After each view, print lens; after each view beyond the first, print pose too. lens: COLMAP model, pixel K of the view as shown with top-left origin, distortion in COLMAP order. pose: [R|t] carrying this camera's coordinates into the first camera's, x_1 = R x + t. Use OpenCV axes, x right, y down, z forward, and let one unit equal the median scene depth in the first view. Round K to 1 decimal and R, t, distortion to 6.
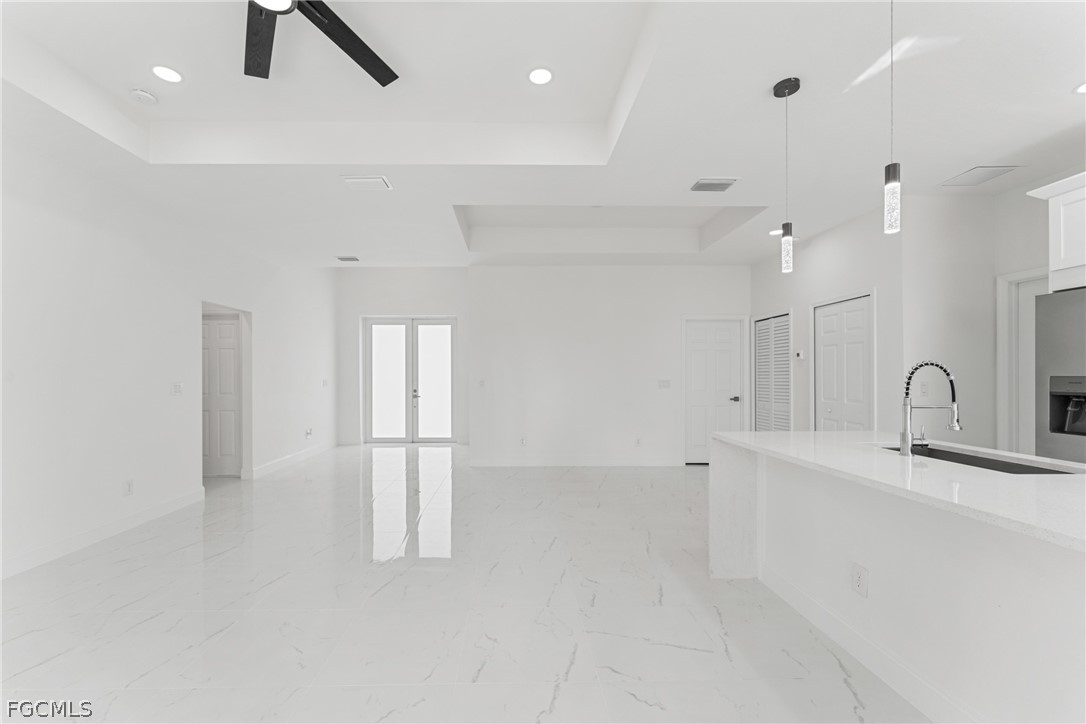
lens RADIAL K [[437.6, 0, 520.7], [0, 437.6, 376.5], [0, 0, 1]] dist [0.000390, 0.000031]
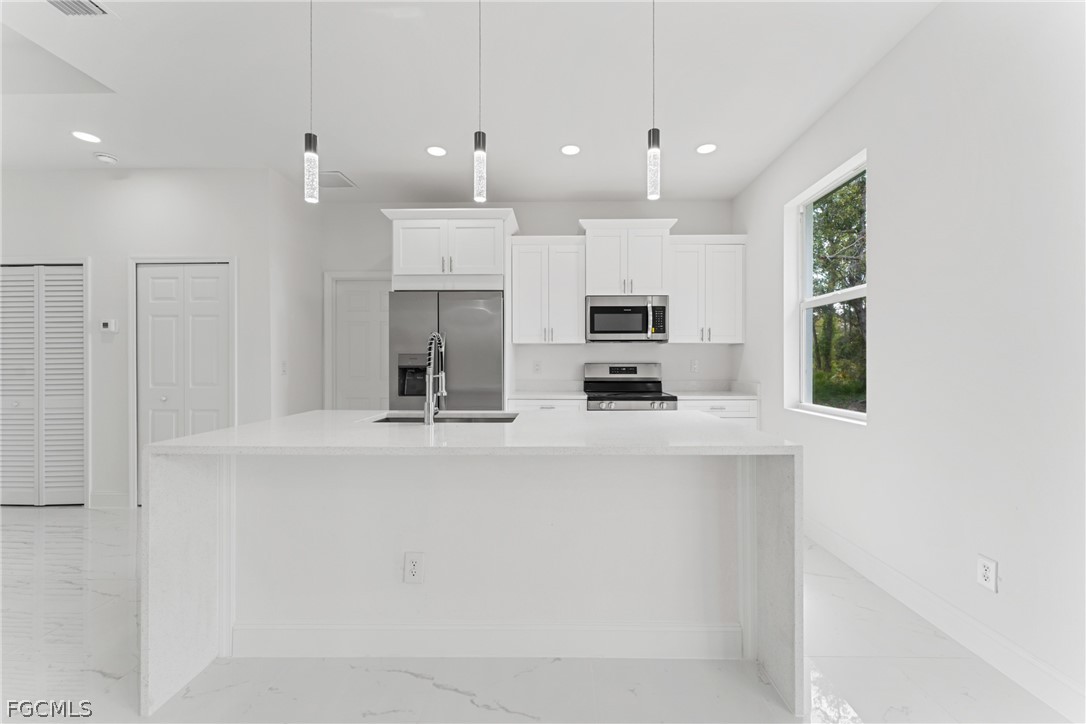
lens RADIAL K [[434.9, 0, 543.0], [0, 434.9, 362.0], [0, 0, 1]] dist [0.000771, 0.000032]
pose [[0.034193, 0.002448, 0.999412, -0.053779], [0.003785, 0.999990, -0.002579, 0.016717], [-0.999408, 0.003871, 0.034184, 0.301086]]
